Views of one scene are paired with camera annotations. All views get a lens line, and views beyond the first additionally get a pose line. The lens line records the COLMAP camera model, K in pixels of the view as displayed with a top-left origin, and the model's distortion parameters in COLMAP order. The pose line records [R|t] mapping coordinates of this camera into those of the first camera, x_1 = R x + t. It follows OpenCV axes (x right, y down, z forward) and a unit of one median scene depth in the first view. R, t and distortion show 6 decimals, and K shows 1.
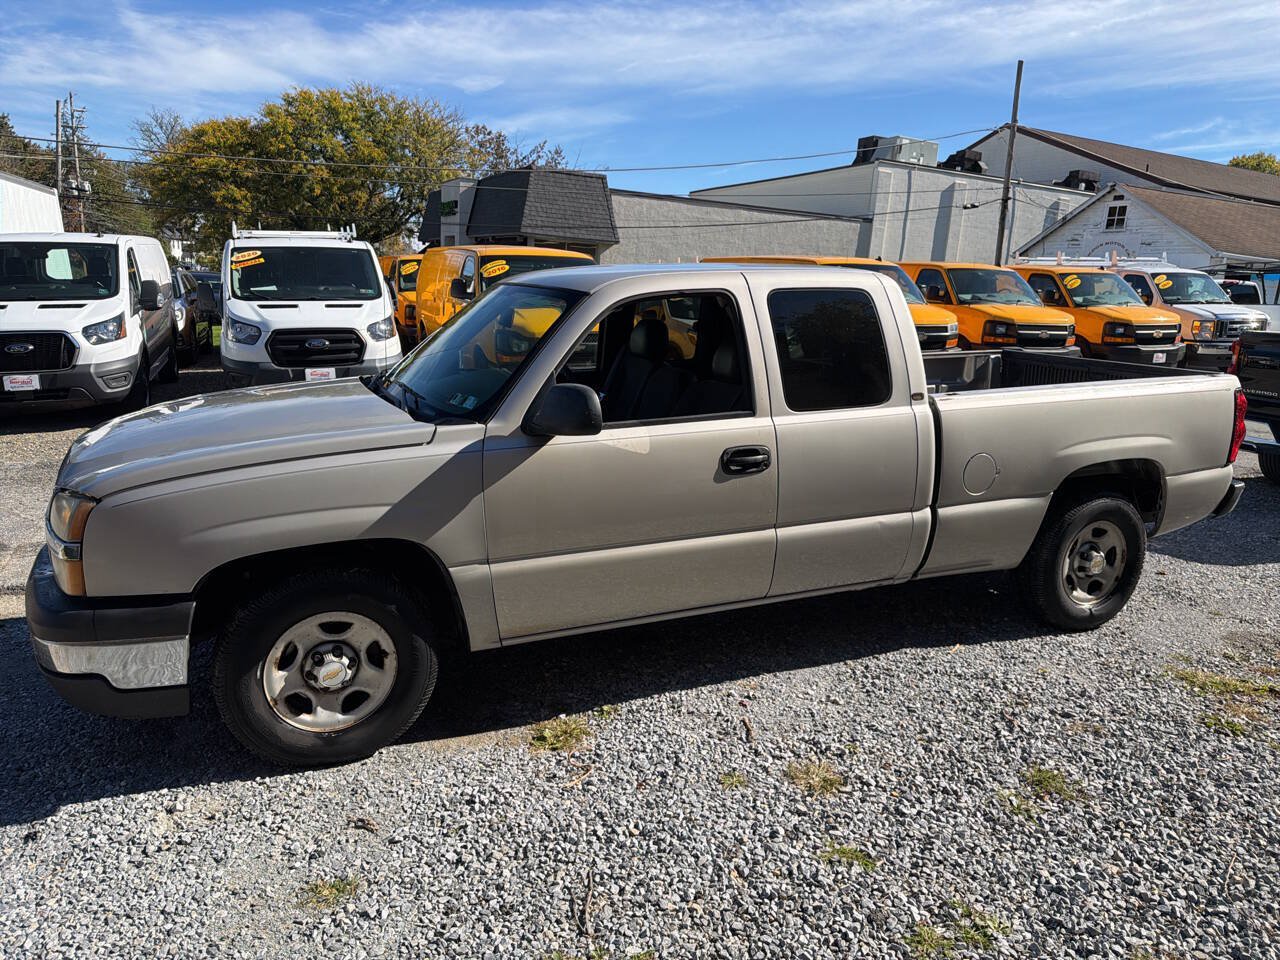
lens RADIAL K [[907.6, 0, 648.4], [0, 907.6, 483.7], [0, 0, 1]] dist [0.028309, -0.037871]
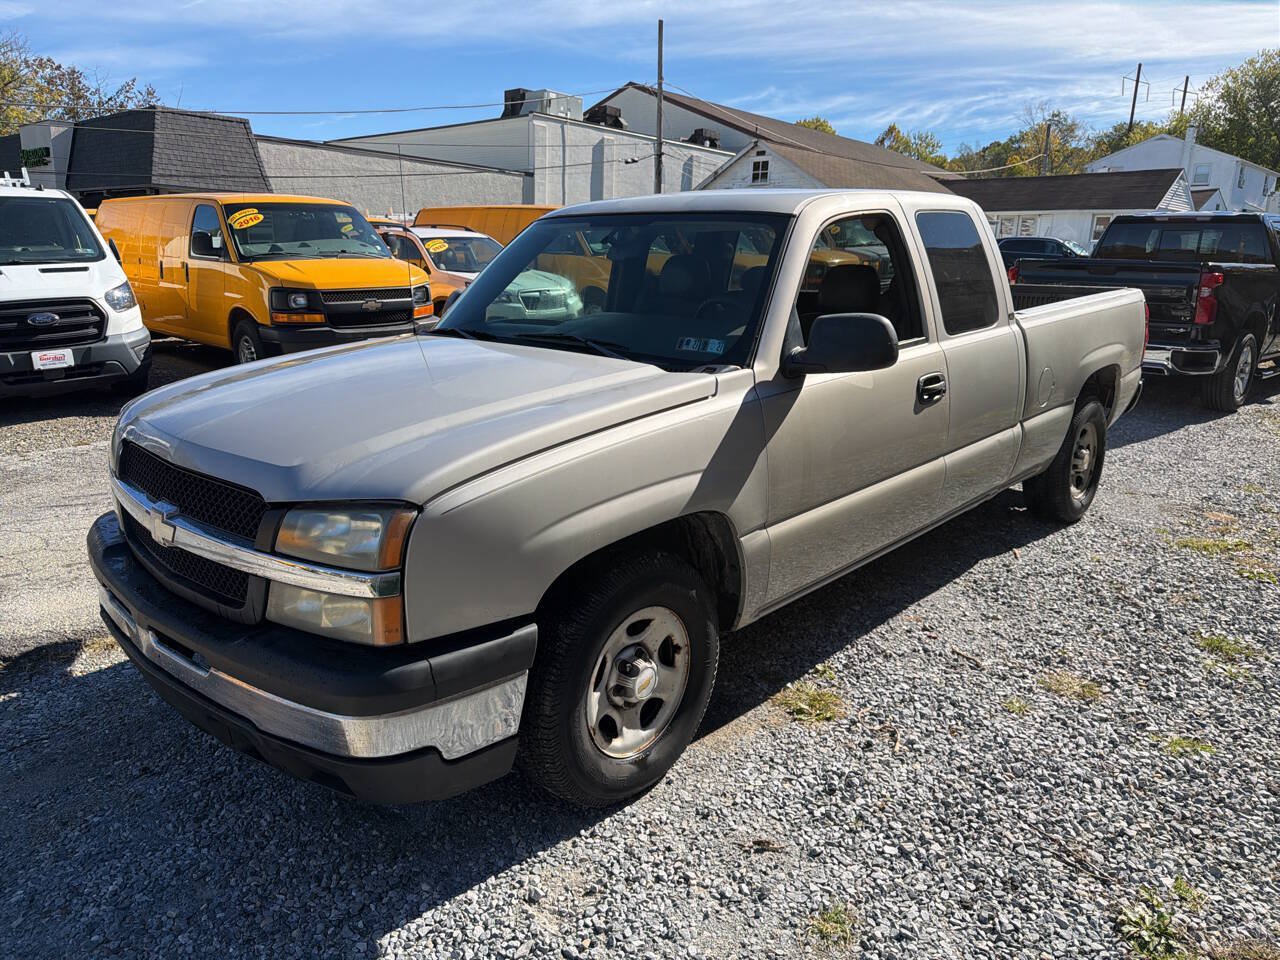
lens RADIAL K [[907.4, 0, 649.6], [0, 907.4, 472.5], [0, 0, 1]] dist [0.029752, -0.041047]
pose [[0.915802, -0.121483, 0.382816, -0.422004], [0.109314, 0.992568, 0.053470, -0.016327], [-0.386467, -0.007121, 0.922276, 0.161168]]
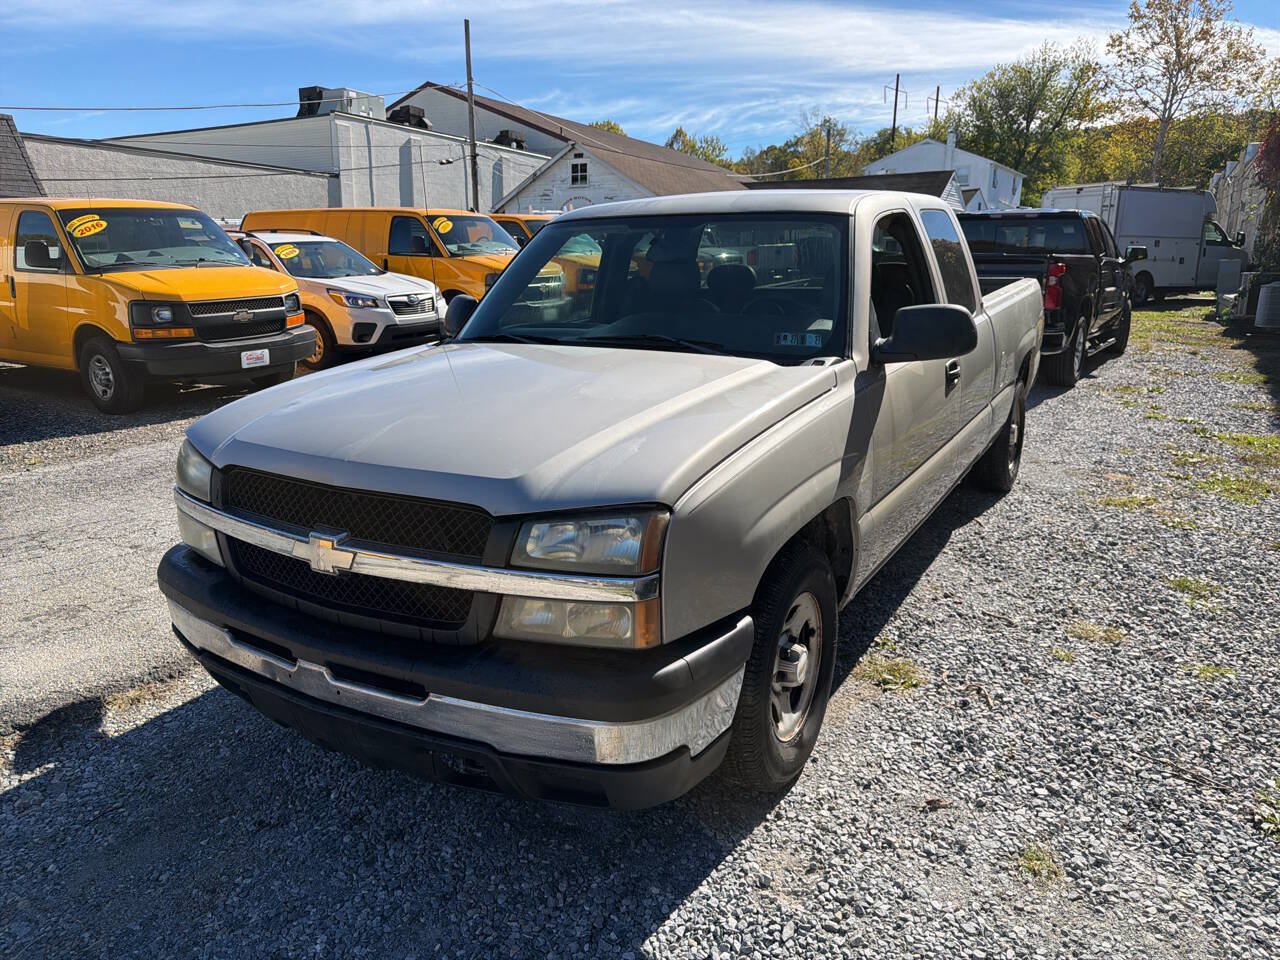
lens RADIAL K [[907.4, 0, 646.3], [0, 907.4, 469.6], [0, 0, 1]] dist [0.029752, -0.041047]
pose [[0.807740, -0.177884, 0.562062, -0.606308], [0.163028, 0.983611, 0.077010, -0.041817], [-0.566549, 0.029427, 0.823502, 0.249709]]
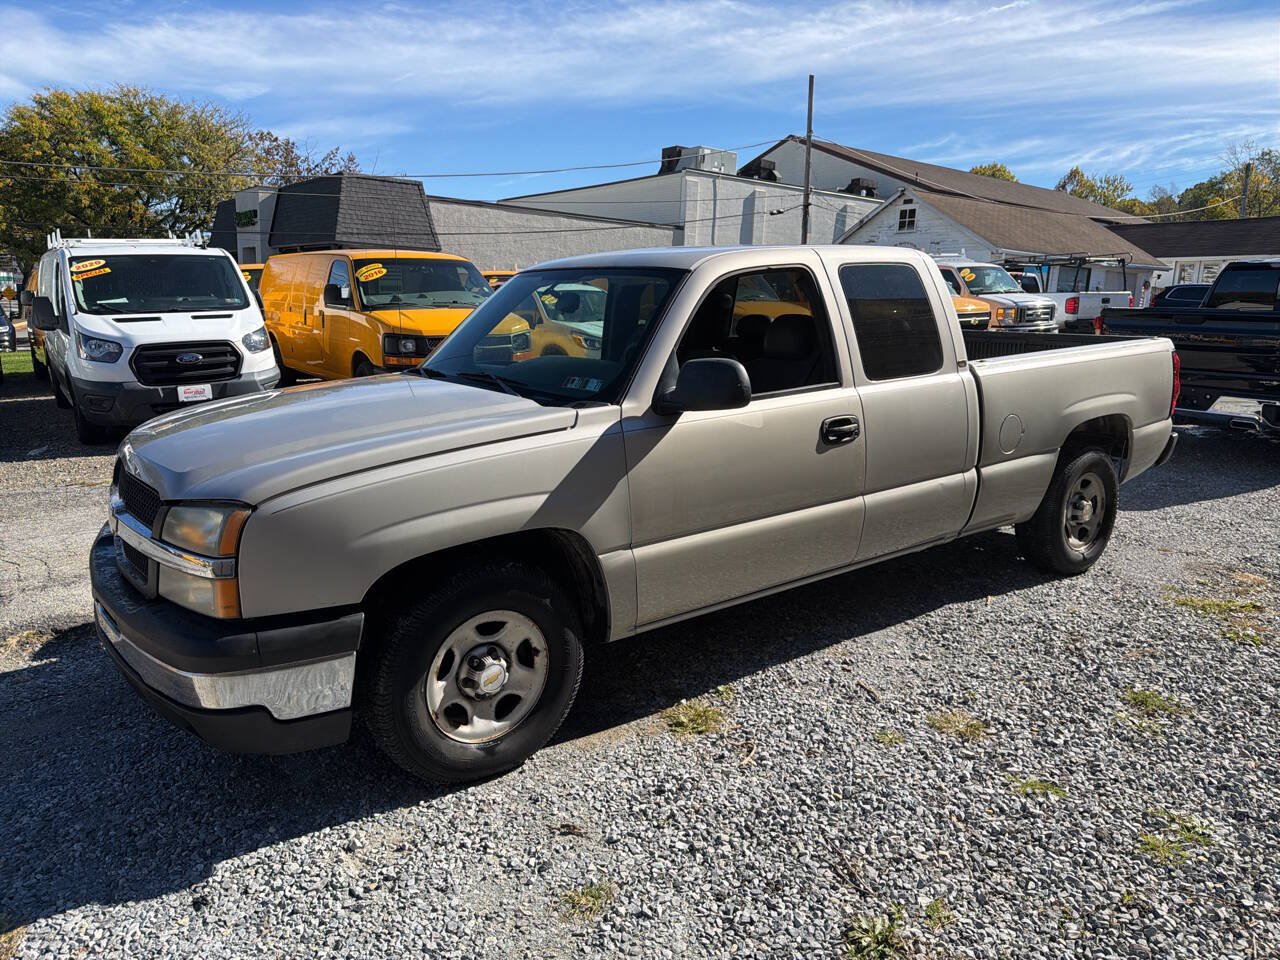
lens RADIAL K [[907.4, 0, 648.2], [0, 907.4, 472.6], [0, 0, 1]] dist [0.029752, -0.041047]
pose [[0.974217, -0.070478, 0.214324, -0.249846], [0.075223, 0.997068, -0.014053, 0.015494], [-0.212705, 0.029813, 0.976662, 0.032591]]
